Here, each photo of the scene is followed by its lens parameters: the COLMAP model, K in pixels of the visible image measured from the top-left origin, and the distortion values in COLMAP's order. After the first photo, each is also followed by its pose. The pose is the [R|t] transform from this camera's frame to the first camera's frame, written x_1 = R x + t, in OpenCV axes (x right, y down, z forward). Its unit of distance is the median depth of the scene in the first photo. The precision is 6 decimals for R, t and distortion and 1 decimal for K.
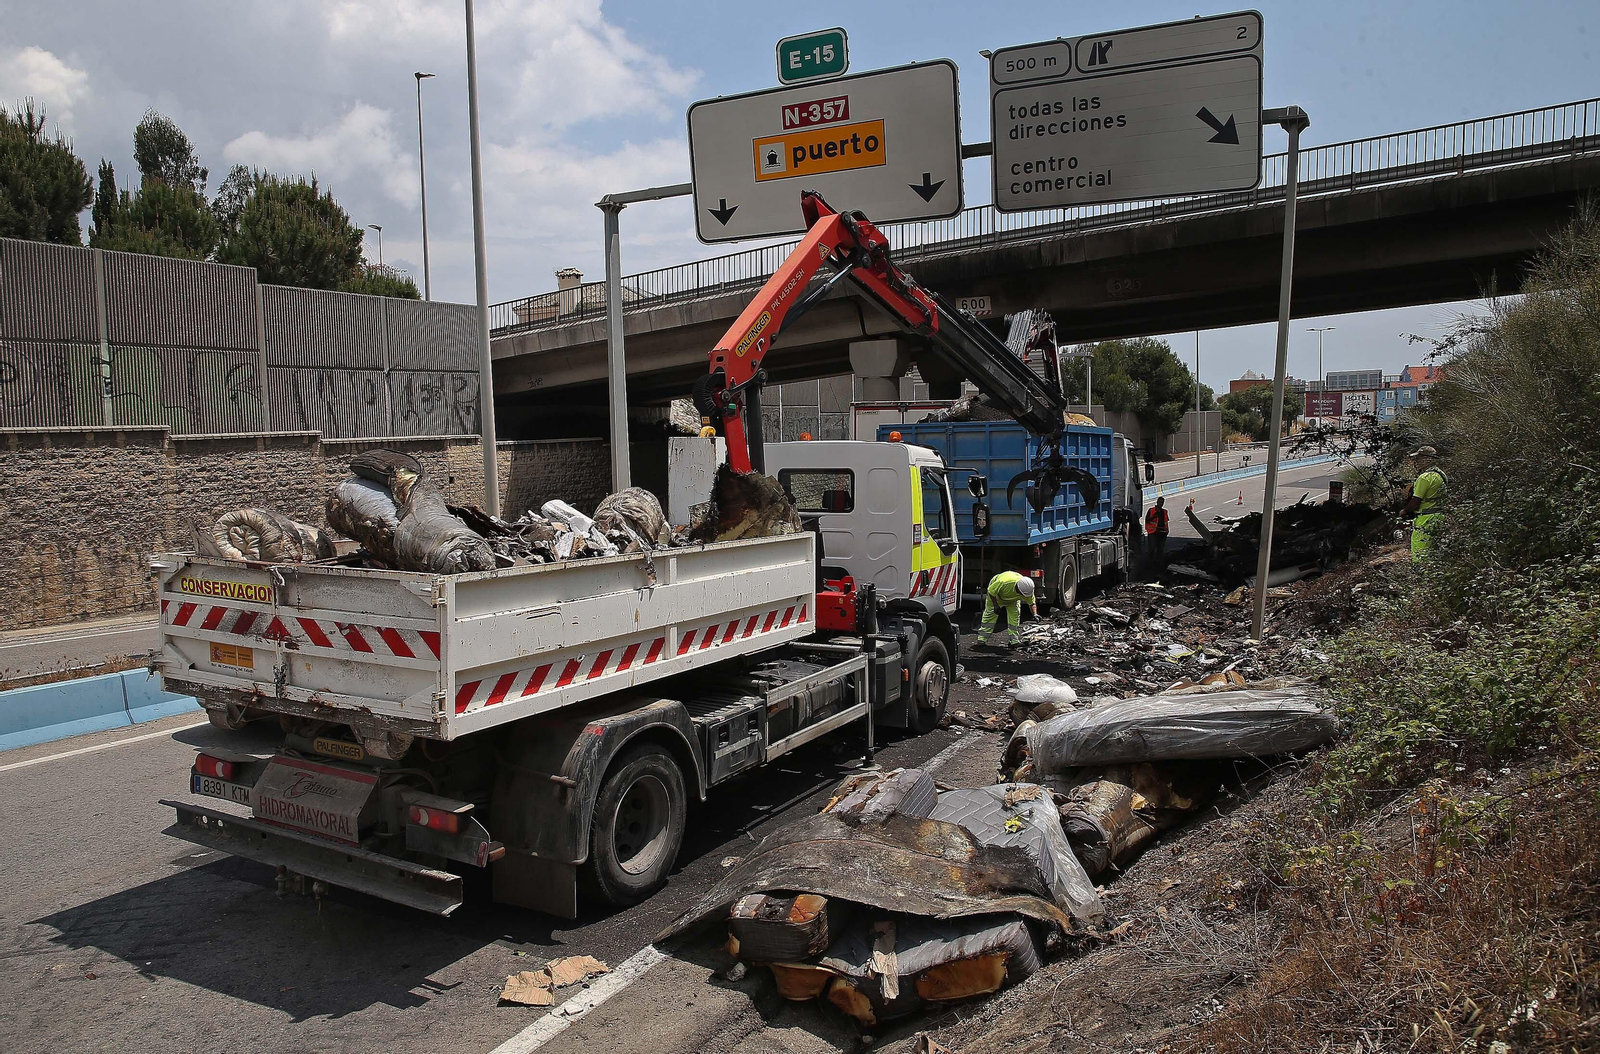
lens RADIAL K [[1197.4, 0, 758.1], [0, 1197.4, 516.9], [0, 0, 1]] dist [-0.077817, 0.059855]
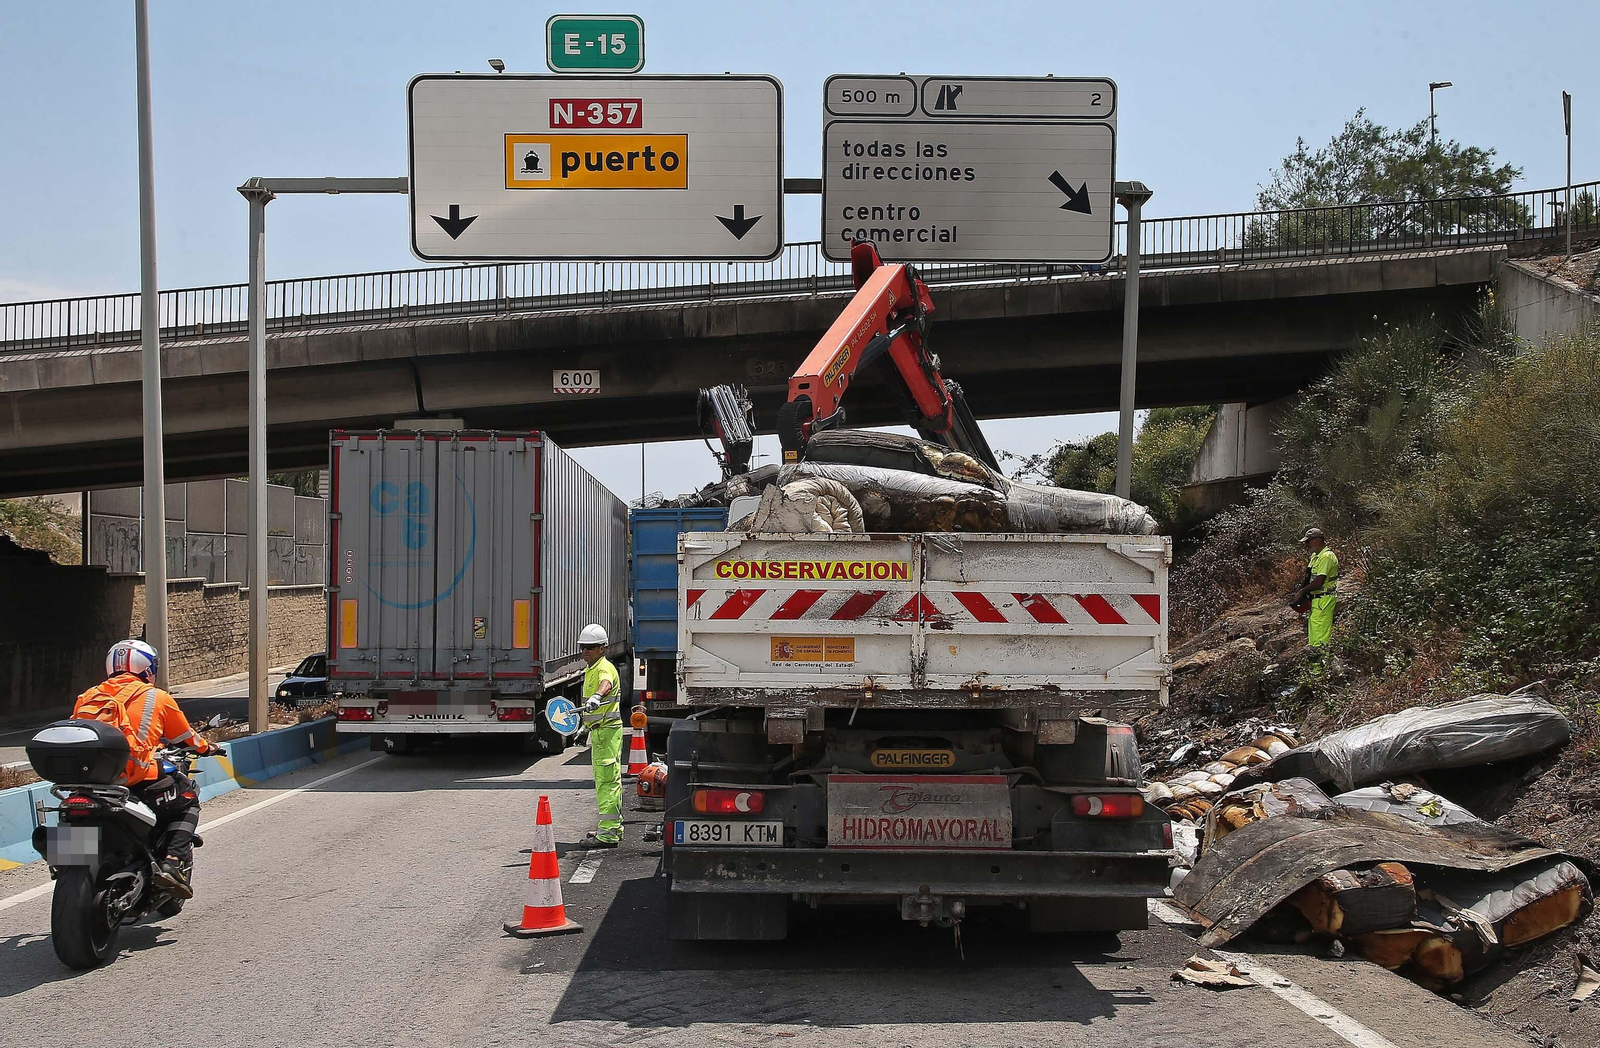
lens RADIAL K [[1727.5, 0, 736.5], [0, 1727.5, 515.3], [0, 0, 1]] dist [0.039197, 0.034723]
pose [[0.859661, 0.036695, 0.509546, -0.498516], [0.026211, 0.992935, -0.115726, 0.072535], [-0.510193, 0.112841, 0.852626, -0.014875]]
